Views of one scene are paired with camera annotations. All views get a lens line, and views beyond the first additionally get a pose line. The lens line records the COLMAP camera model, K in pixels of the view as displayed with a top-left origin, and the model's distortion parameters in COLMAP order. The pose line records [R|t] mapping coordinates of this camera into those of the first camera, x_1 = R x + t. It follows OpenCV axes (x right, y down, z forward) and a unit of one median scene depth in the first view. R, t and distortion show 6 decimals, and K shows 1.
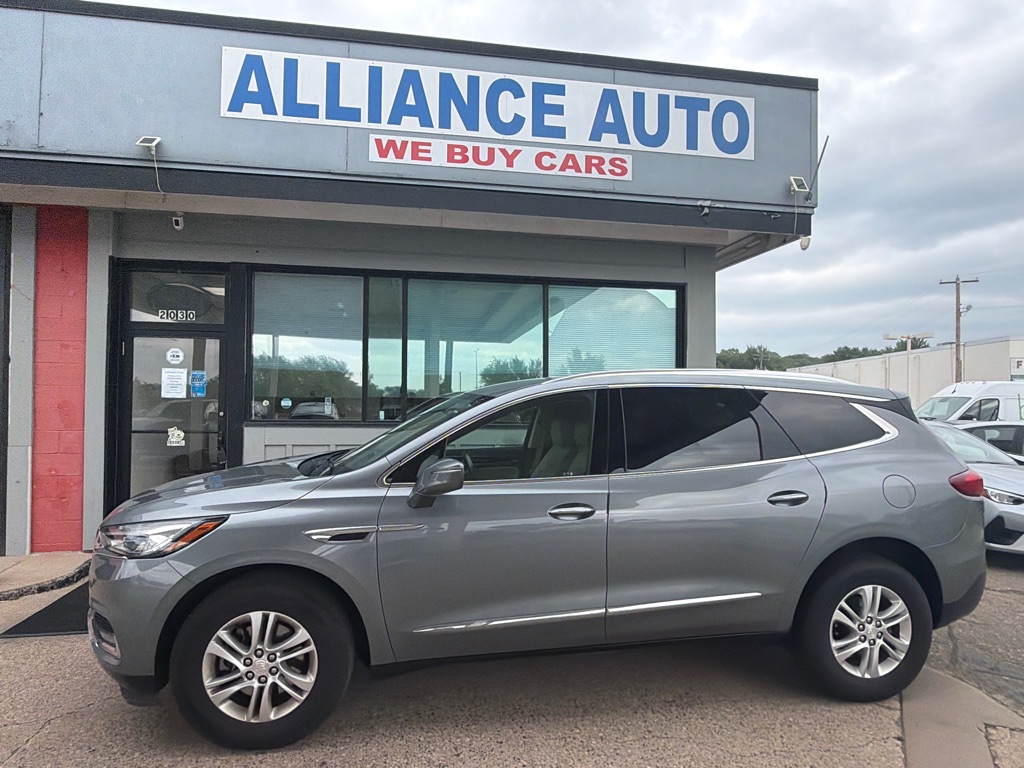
lens RADIAL K [[620.8, 0, 513.5], [0, 620.8, 388.1], [0, 0, 1]] dist [-0.004293, 0.003397]
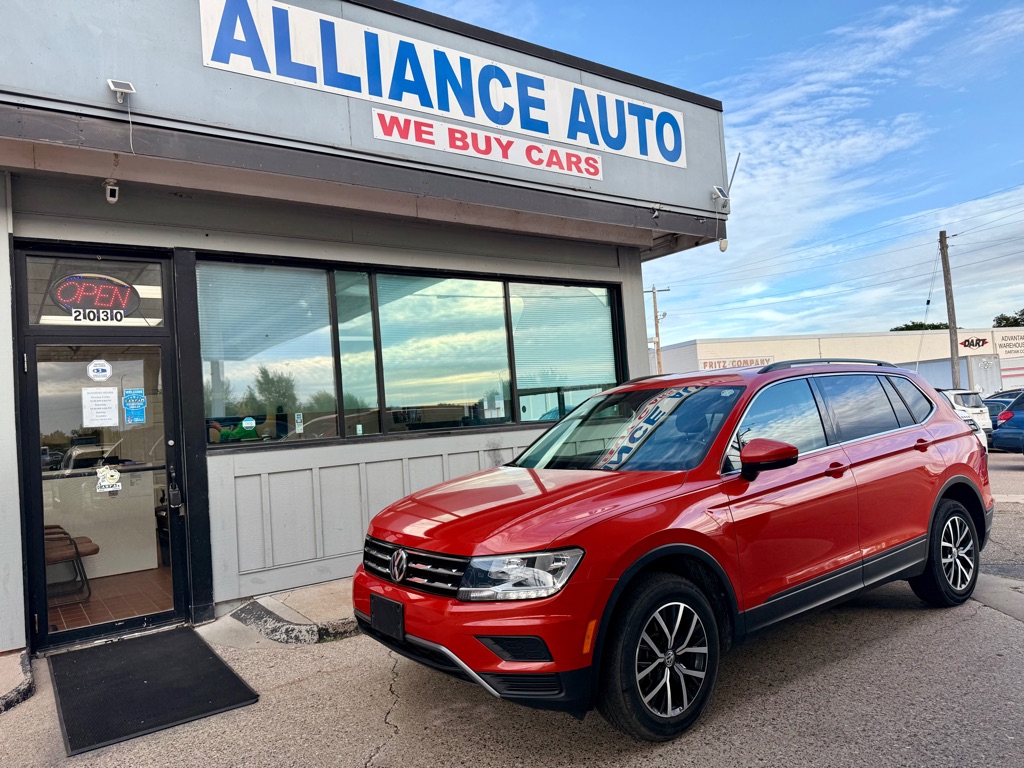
lens RADIAL K [[719.6, 0, 510.6], [0, 719.6, 391.2], [0, 0, 1]] dist [0.056047, -0.080120]
pose [[0.896268, -0.058525, 0.439634, -0.510338], [0.072771, 0.997227, -0.015603, 0.023528], [-0.437502, 0.045977, 0.898041, 0.002127]]
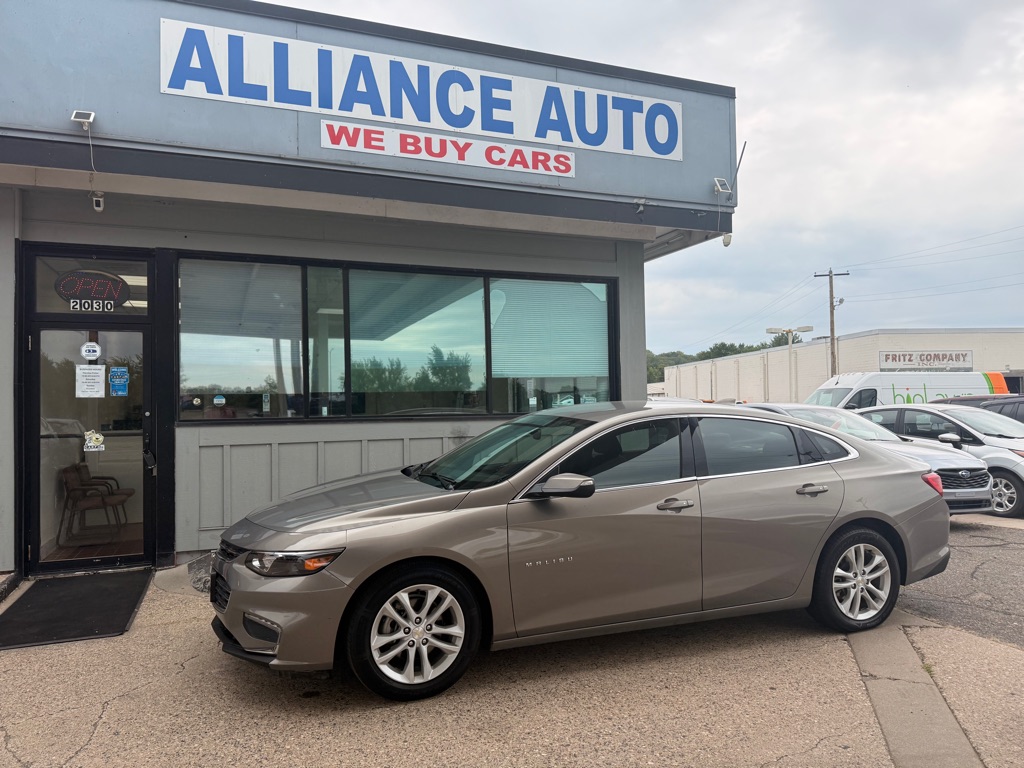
lens RADIAL K [[719.6, 0, 511.4], [0, 719.6, 389.6], [0, 0, 1]] dist [0.056047, -0.080120]
pose [[0.978030, -0.021769, 0.207323, -0.176813], [0.022919, 0.999732, -0.003150, 0.022529], [-0.207199, 0.007833, 0.978267, -0.162660]]
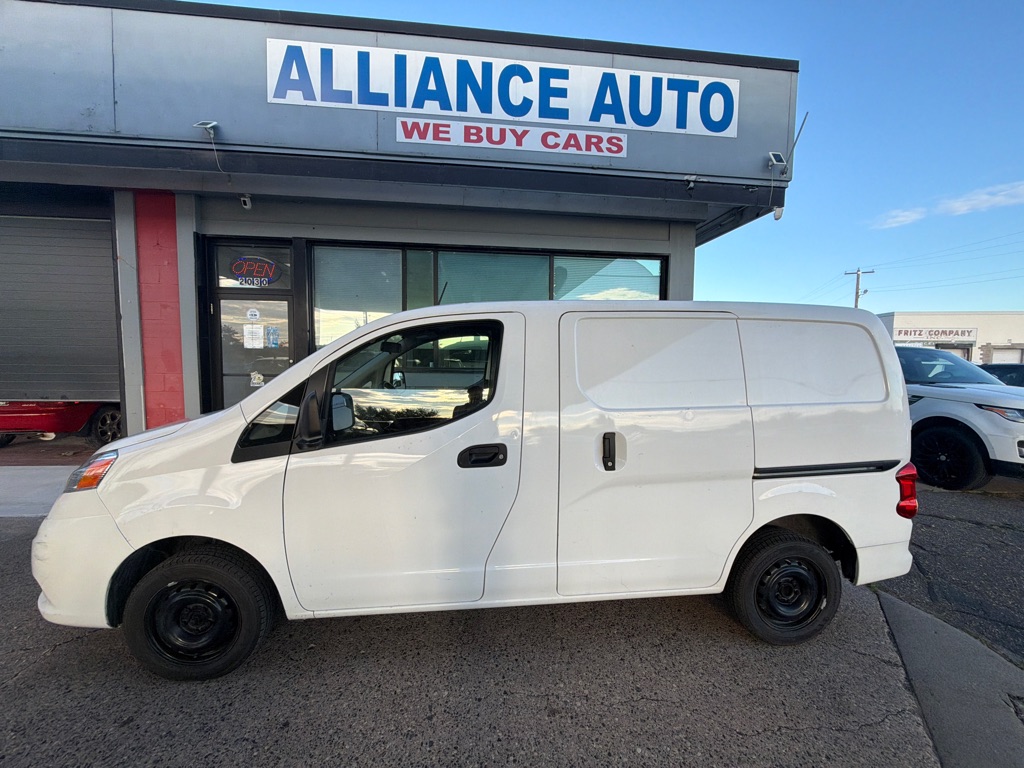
lens RADIAL K [[406.2, 0, 512.9], [0, 406.2, 384.9], [0, 0, 1]] dist [-0.002505, 0.000505]
pose [[0.997937, 0.007356, -0.063770, 0.033533], [-0.001853, 0.996300, 0.085926, 0.018811], [0.064166, -0.085631, 0.994259, 0.214258]]
